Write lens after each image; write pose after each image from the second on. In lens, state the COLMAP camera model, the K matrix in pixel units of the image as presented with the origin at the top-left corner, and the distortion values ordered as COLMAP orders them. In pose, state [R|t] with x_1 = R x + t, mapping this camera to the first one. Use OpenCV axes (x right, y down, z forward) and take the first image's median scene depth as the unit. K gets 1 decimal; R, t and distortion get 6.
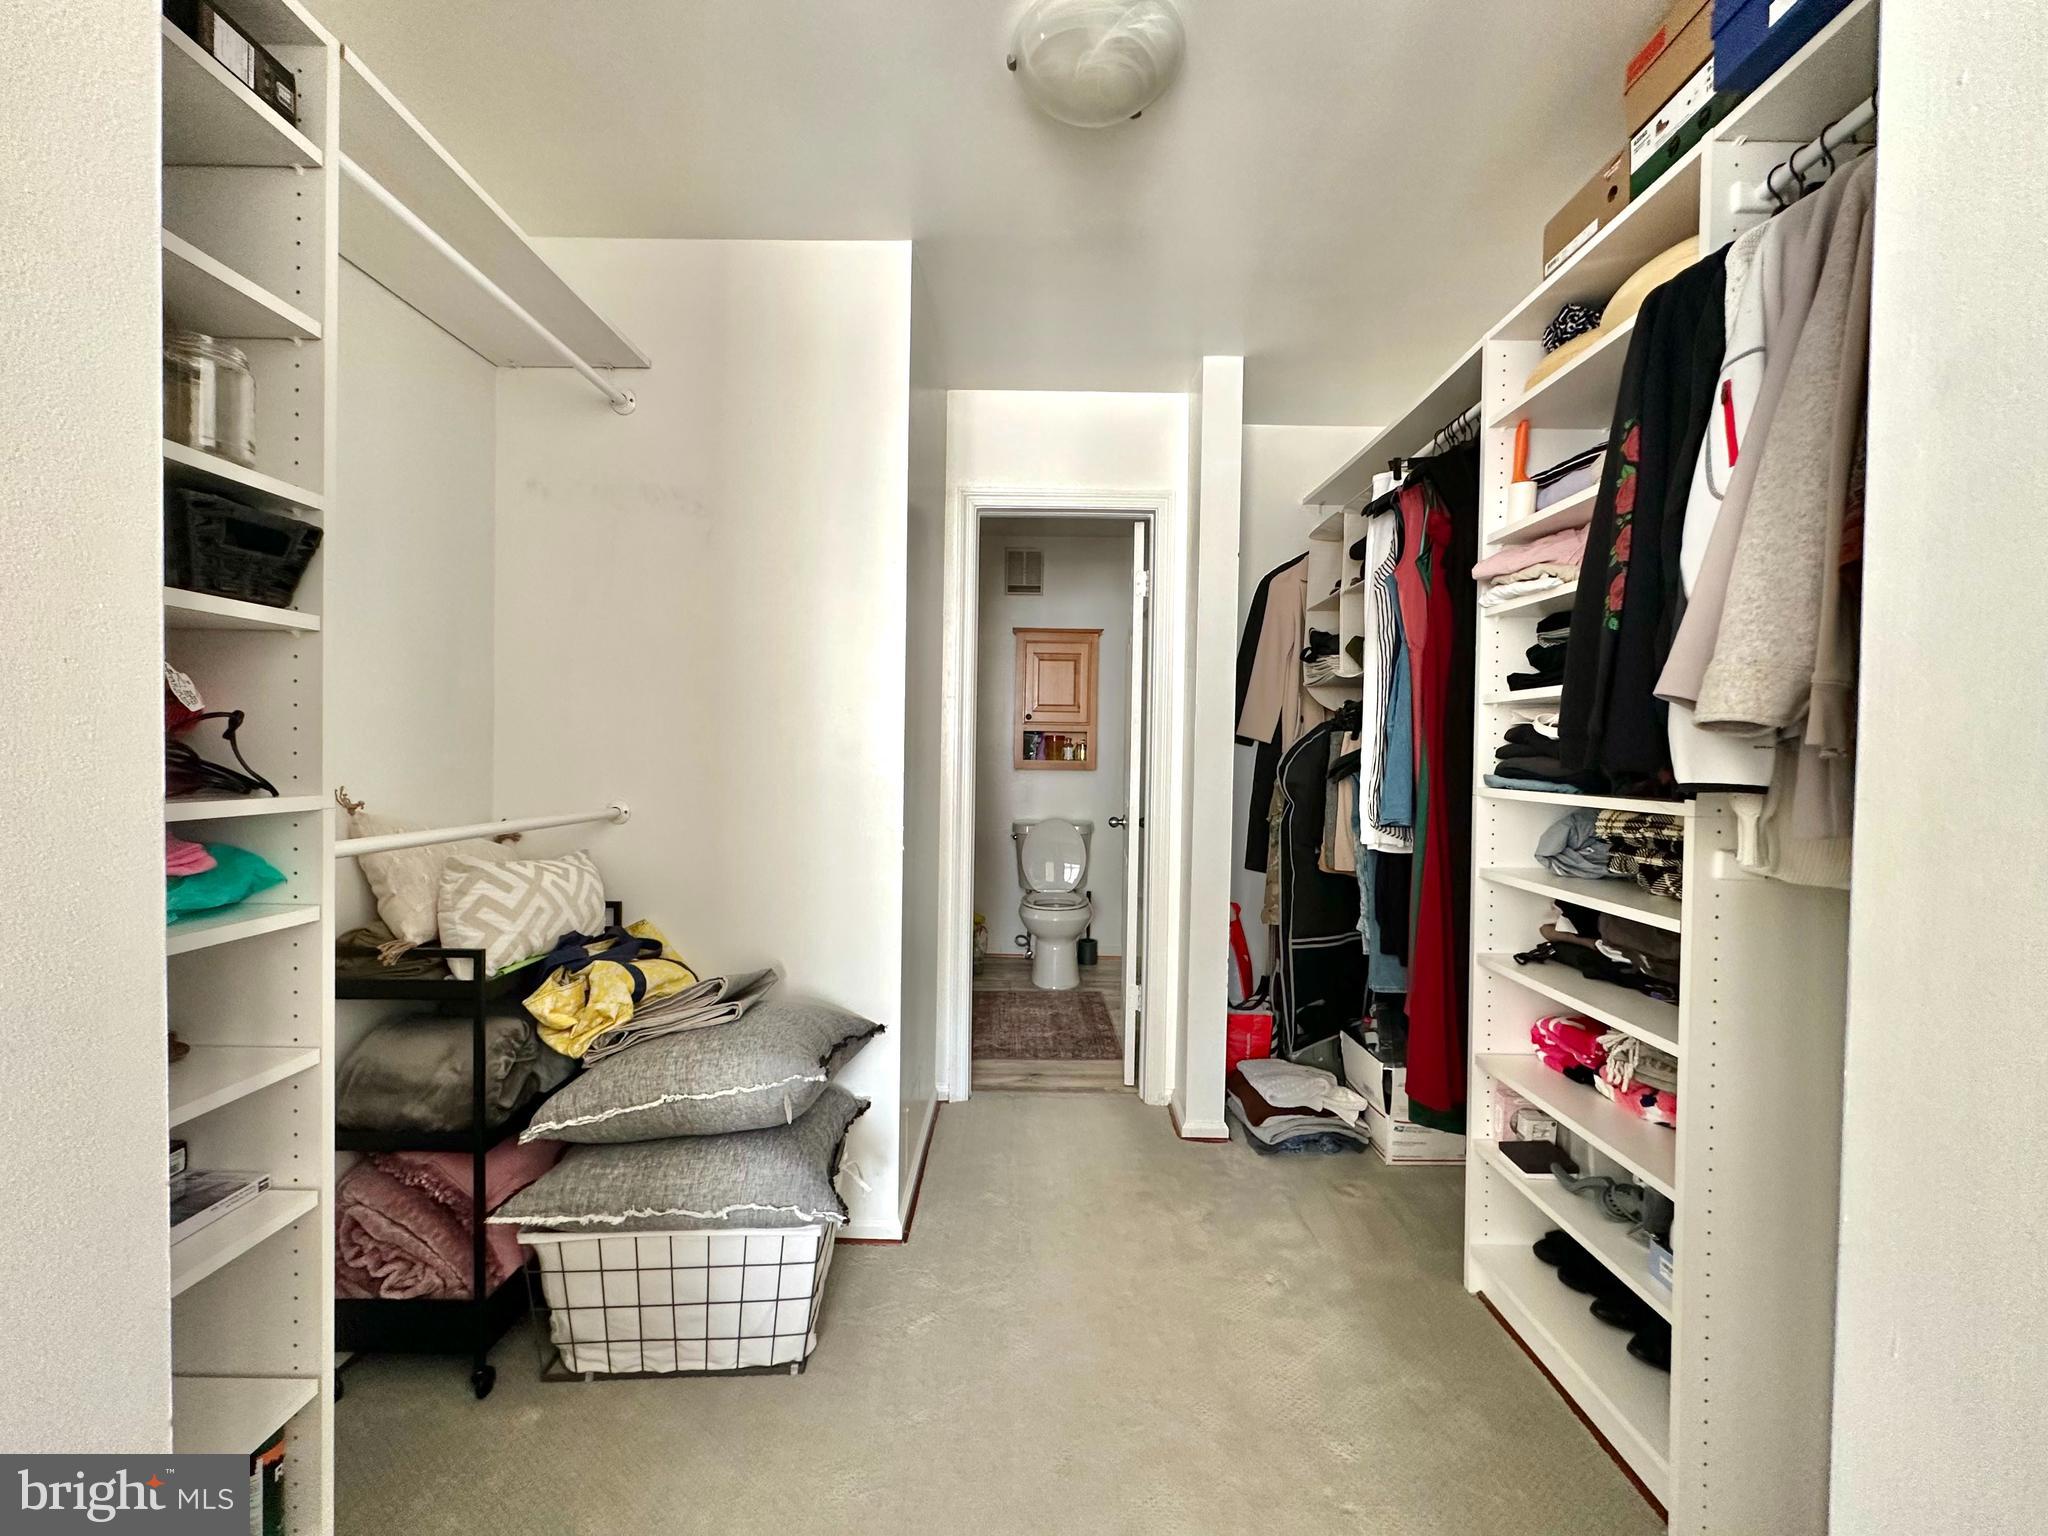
lens RADIAL K [[818.6, 0, 1024.0], [0, 818.6, 768.0], [0, 0, 1]] dist [-0.000824, 0.000368]
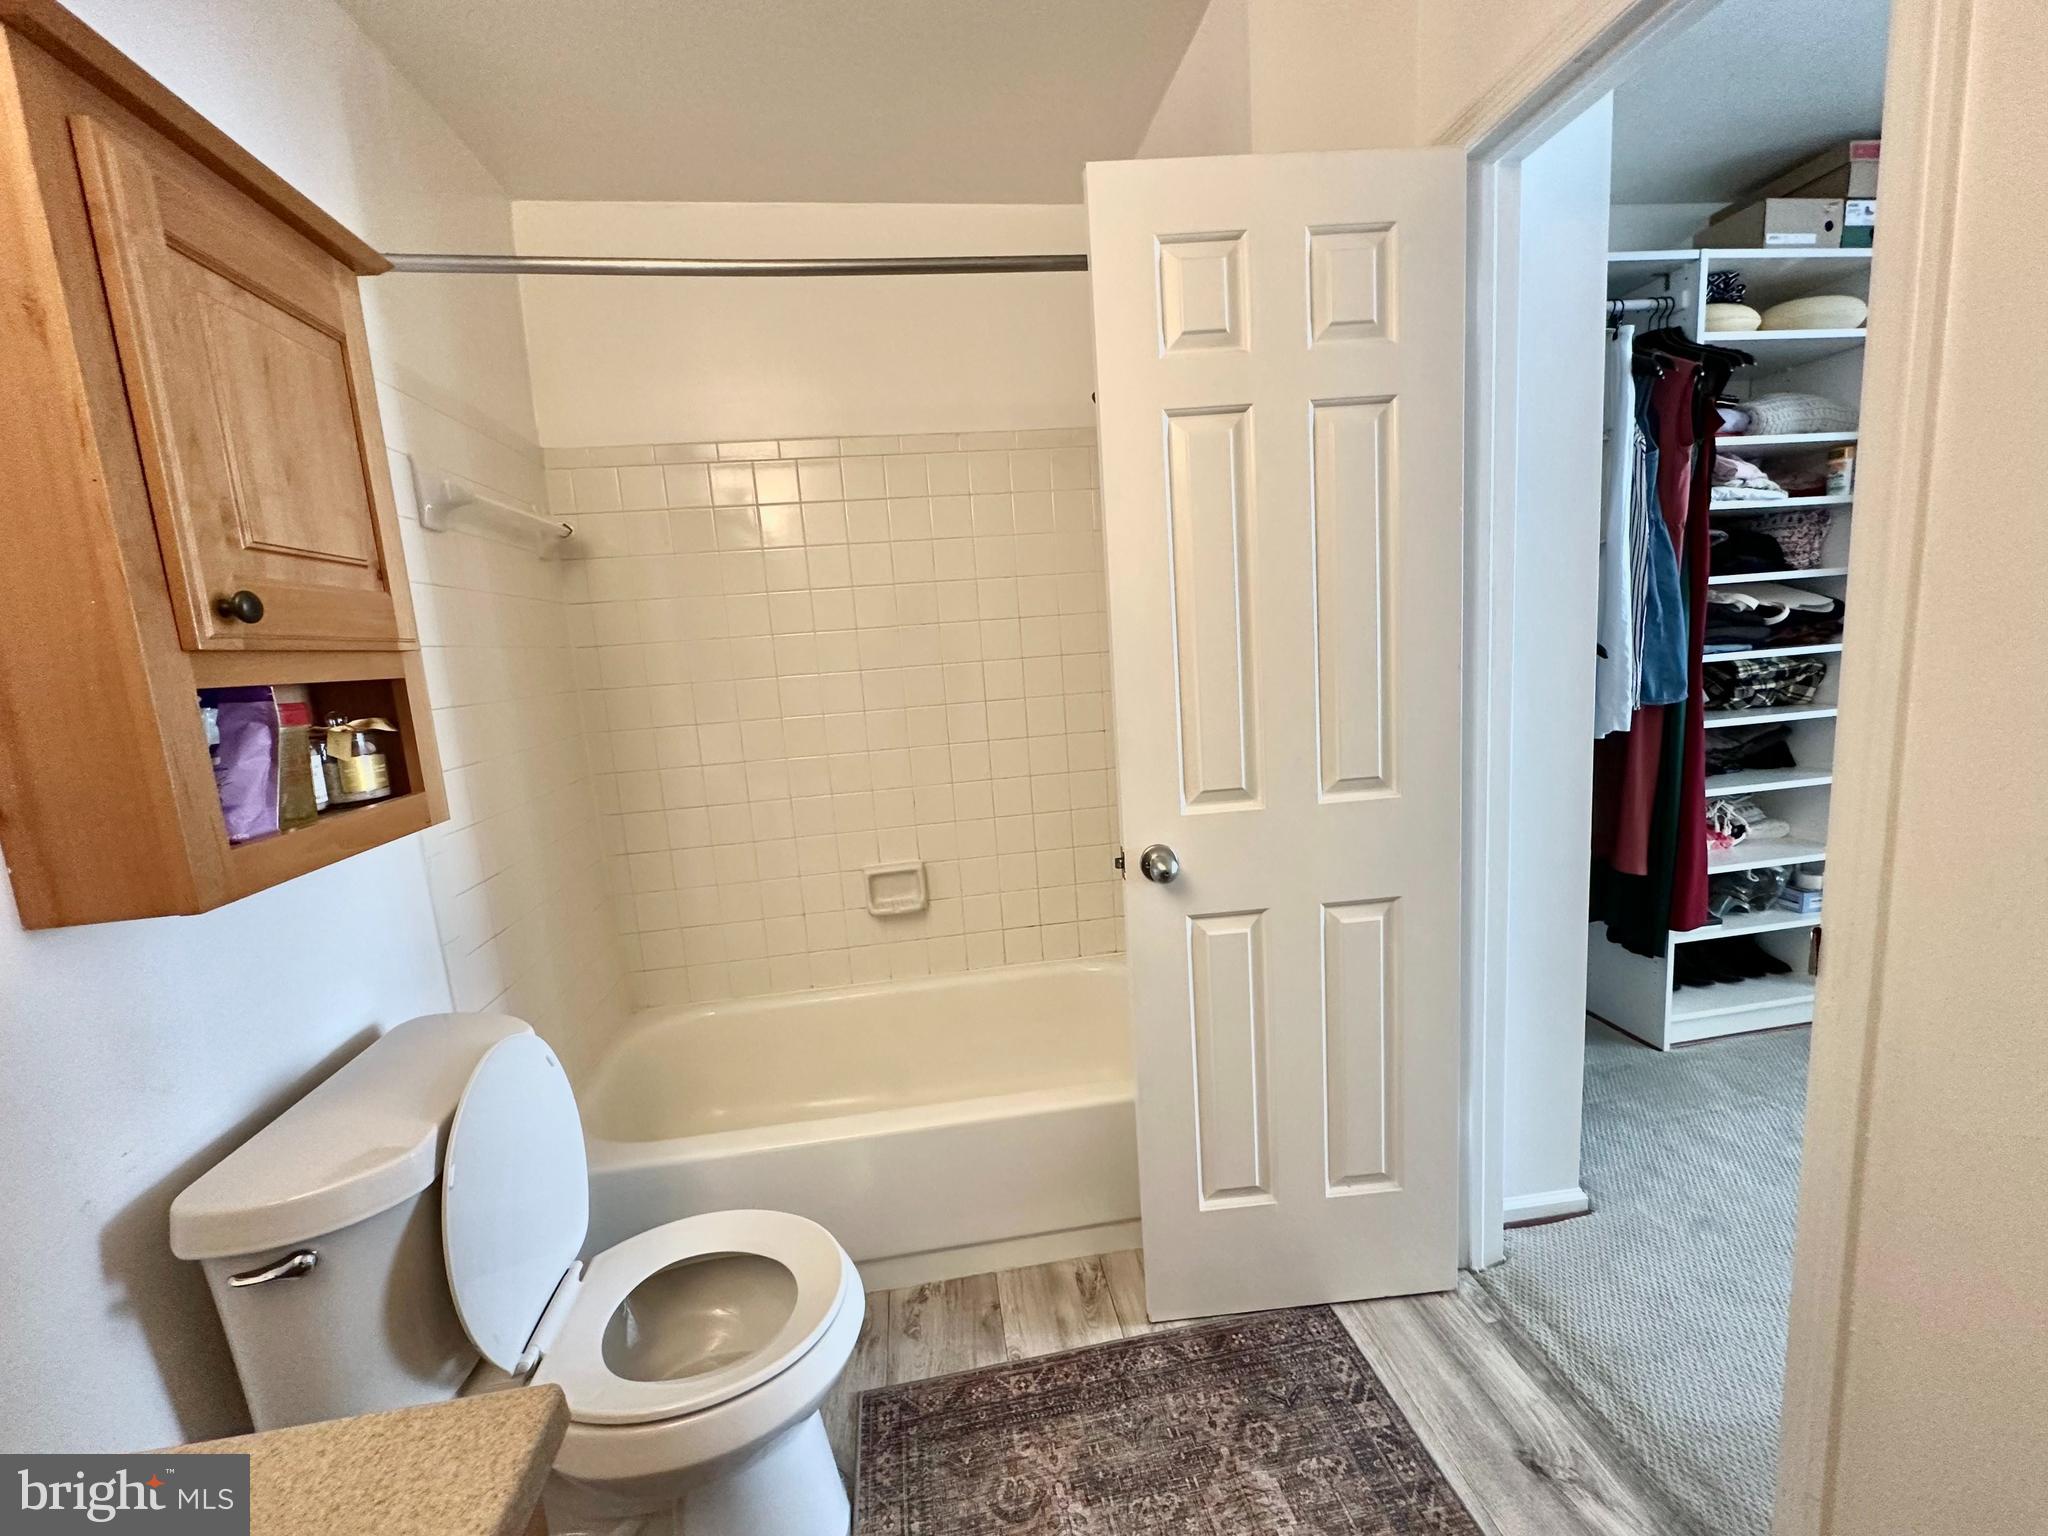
lens RADIAL K [[818.6, 0, 1024.0], [0, 818.6, 768.0], [0, 0, 1]] dist [-0.000824, 0.000368]
pose [[-0.147734, -0.152954, 0.977128, -0.389350], [0.089640, 0.981832, 0.167243, -0.080684], [-0.984957, 0.112297, -0.131339, 1.666507]]
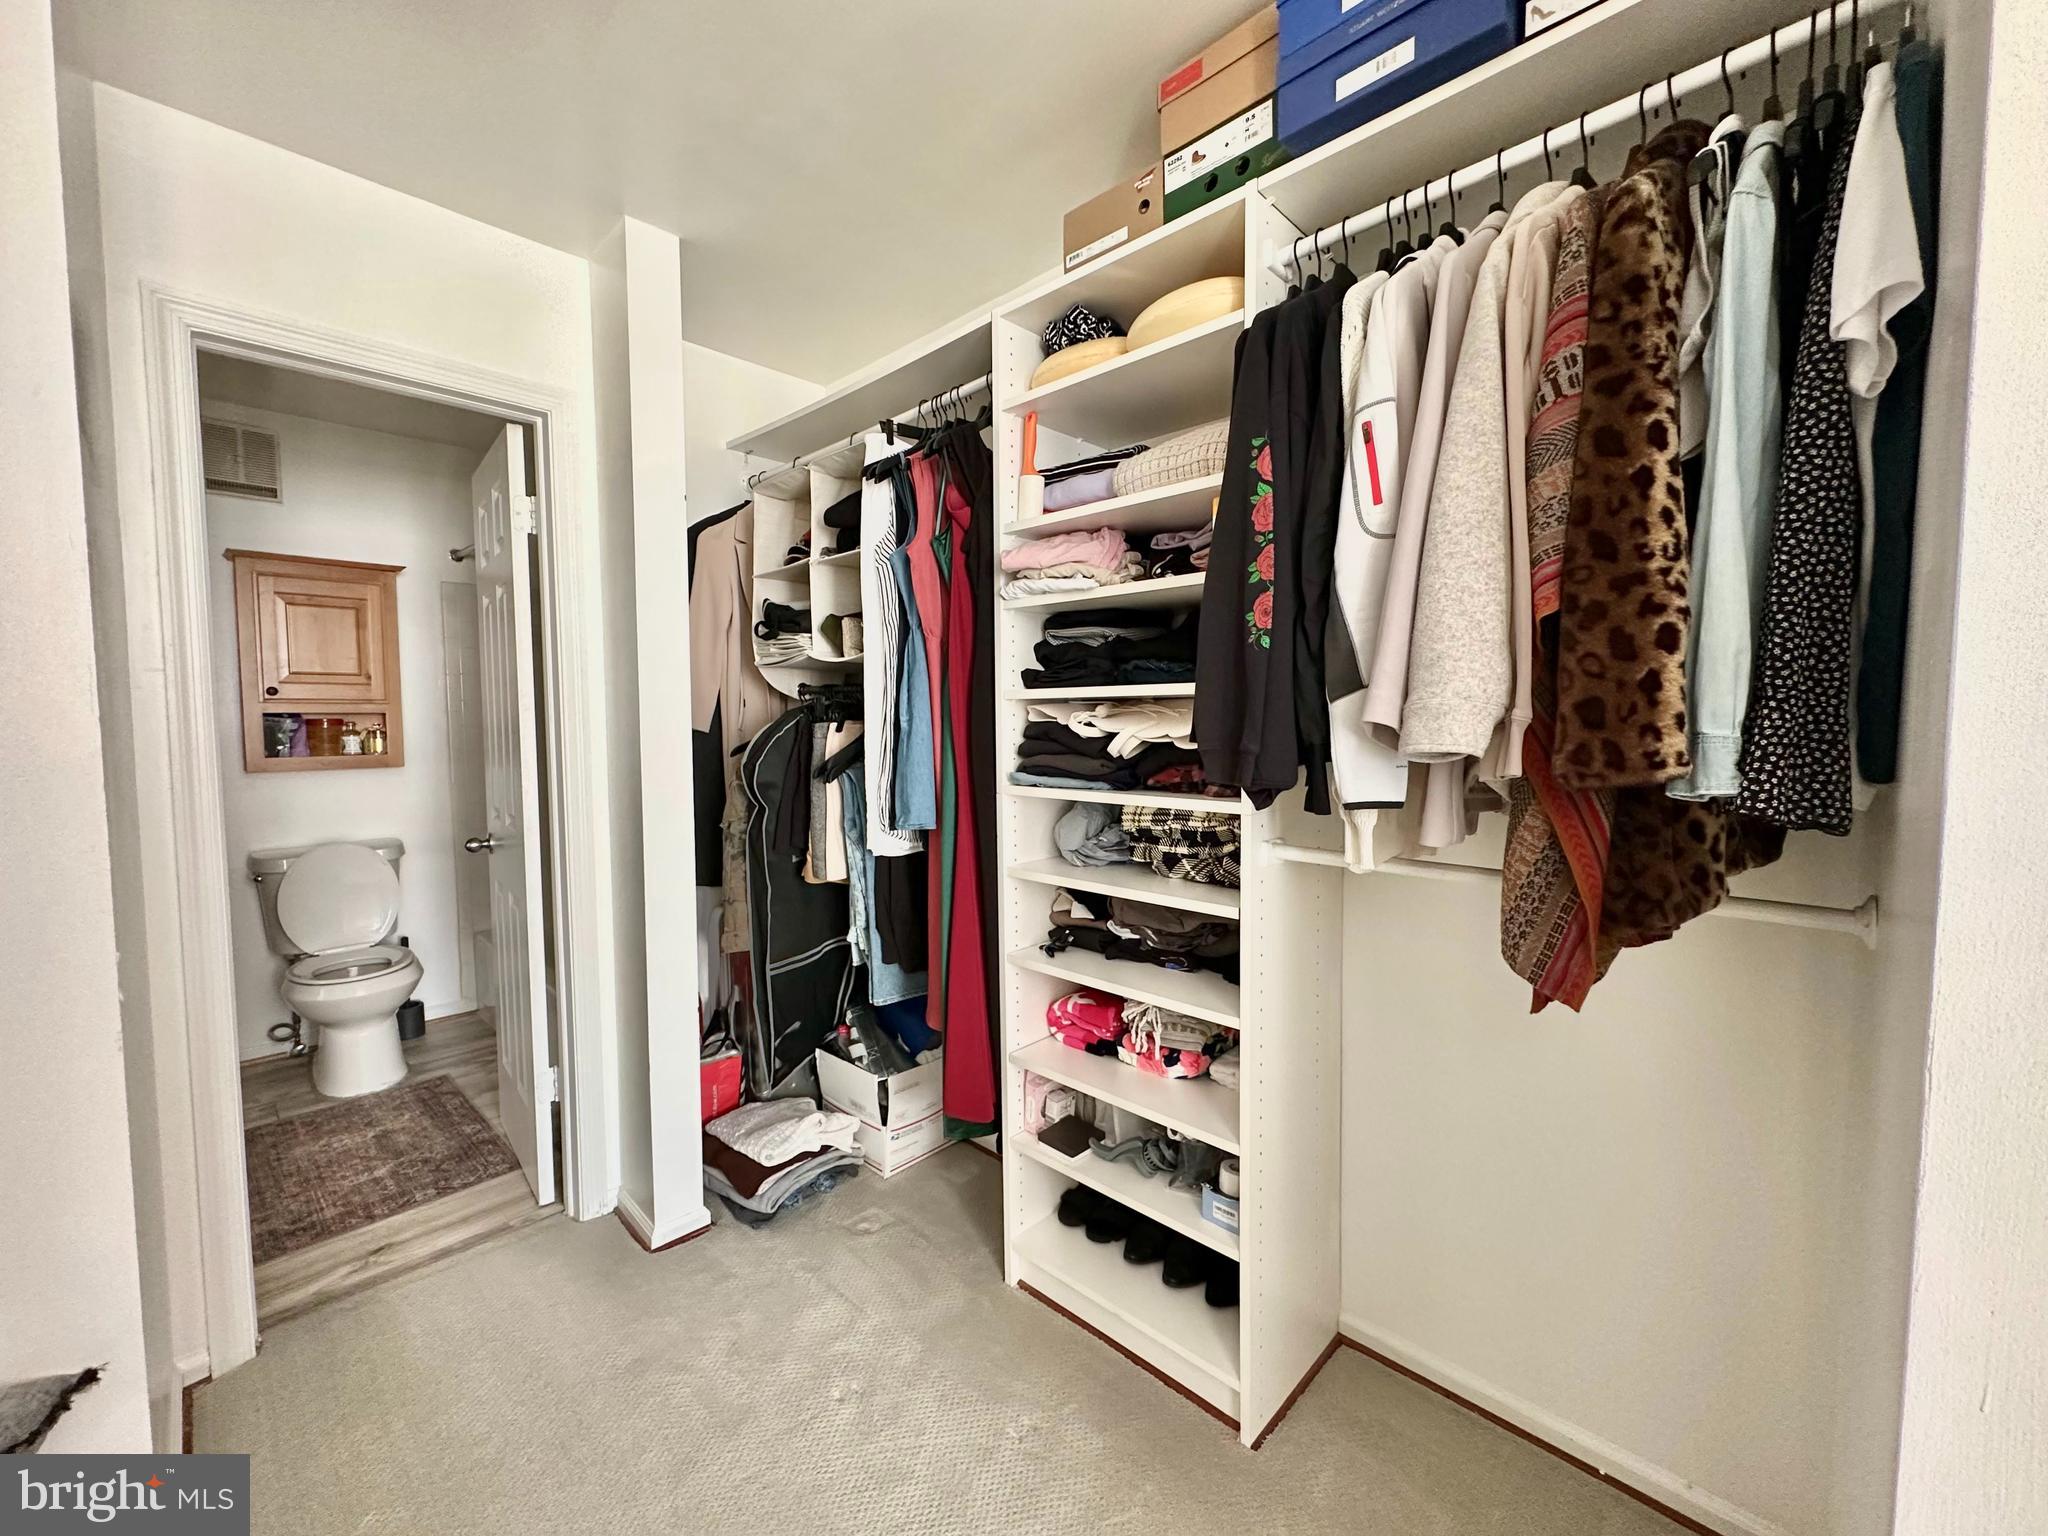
lens RADIAL K [[818.6, 0, 1024.0], [0, 818.6, 768.0], [0, 0, 1]] dist [-0.000824, 0.000368]
pose [[0.691546, -0.063114, 0.719570, -0.100831], [0.030705, 0.997844, 0.058012, -0.041328], [-0.721680, -0.018024, 0.691993, 0.240123]]
